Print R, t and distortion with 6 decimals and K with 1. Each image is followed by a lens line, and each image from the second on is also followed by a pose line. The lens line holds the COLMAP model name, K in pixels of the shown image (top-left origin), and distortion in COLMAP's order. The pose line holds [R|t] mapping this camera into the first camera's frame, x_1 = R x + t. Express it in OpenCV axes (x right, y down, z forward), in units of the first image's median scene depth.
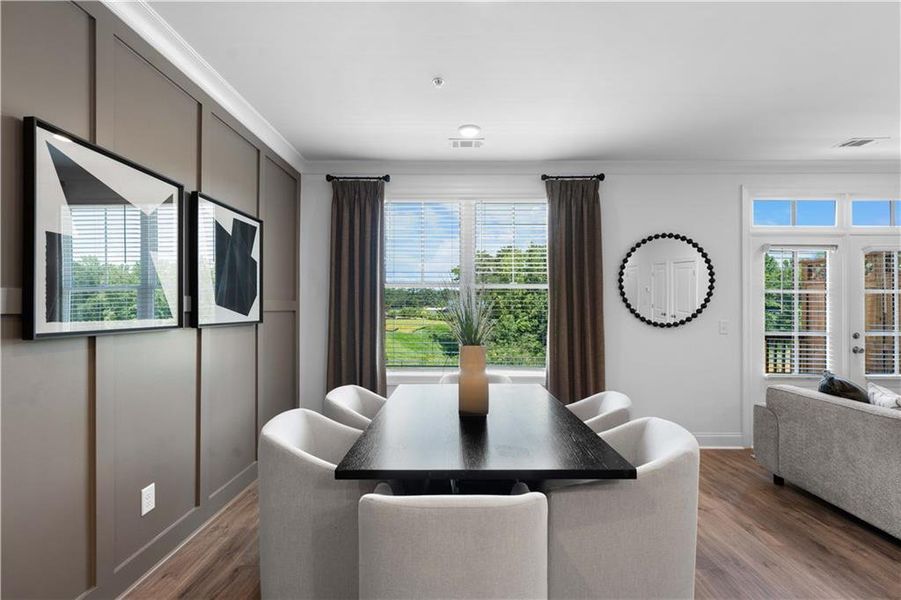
lens RADIAL K [[343.3, 0, 478.7], [0, 343.3, 306.2], [0, 0, 1]] dist [-0.001598, -0.000070]
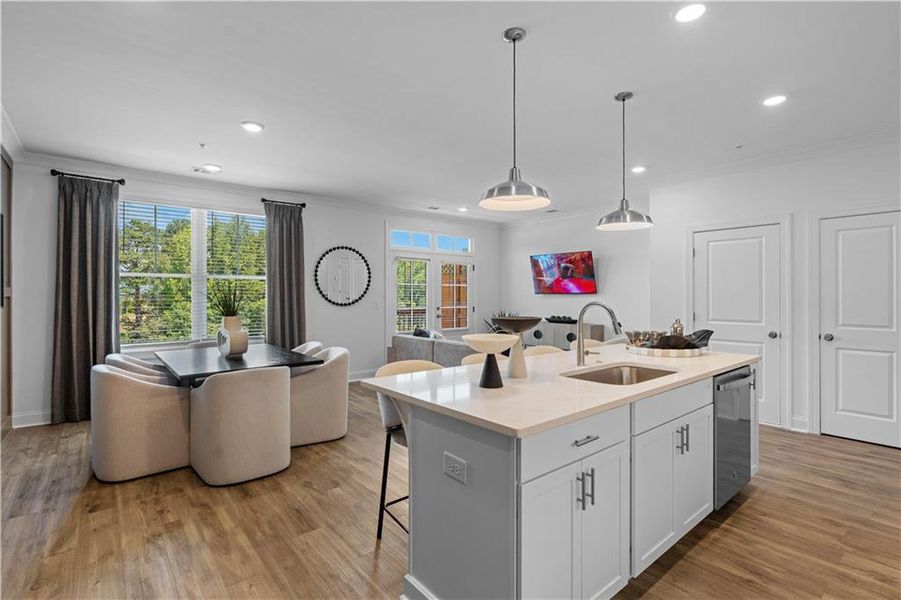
lens RADIAL K [[429.8, 0, 450.1], [0, 429.8, 294.1], [0, 0, 1]] dist [-0.001685, -0.000066]
pose [[0.761640, -0.001355, 0.647999, -0.359094], [-0.002565, 0.999984, 0.005107, -0.004208], [-0.647996, -0.005552, 0.761624, -0.816301]]
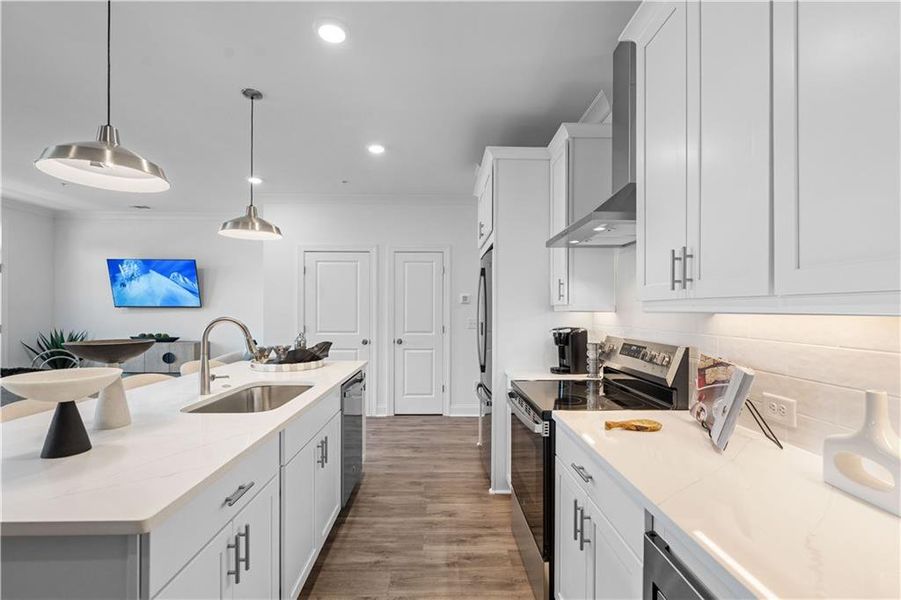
lens RADIAL K [[407.3, 0, 450.4], [0, 407.3, 309.7], [0, 0, 1]] dist [-0.004651, 0.000224]
pose [[-0.035184, -0.002635, 0.999377, -0.297757], [-0.010953, 0.999937, 0.002251, -0.003515], [-0.999321, -0.010867, -0.035210, -0.722321]]
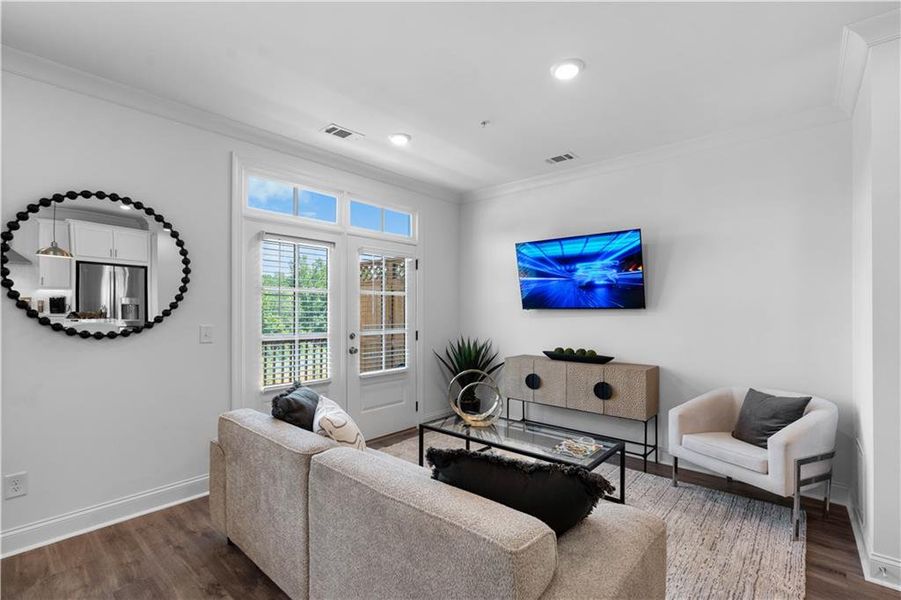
lens RADIAL K [[407.3, 0, 450.4], [0, 407.3, 309.7], [0, 0, 1]] dist [-0.004651, 0.000224]
pose [[0.649231, -0.002944, 0.760586, 0.386619], [-0.003783, 0.999968, 0.007100, -0.000561], [-0.760582, -0.007487, 0.649199, 0.014295]]
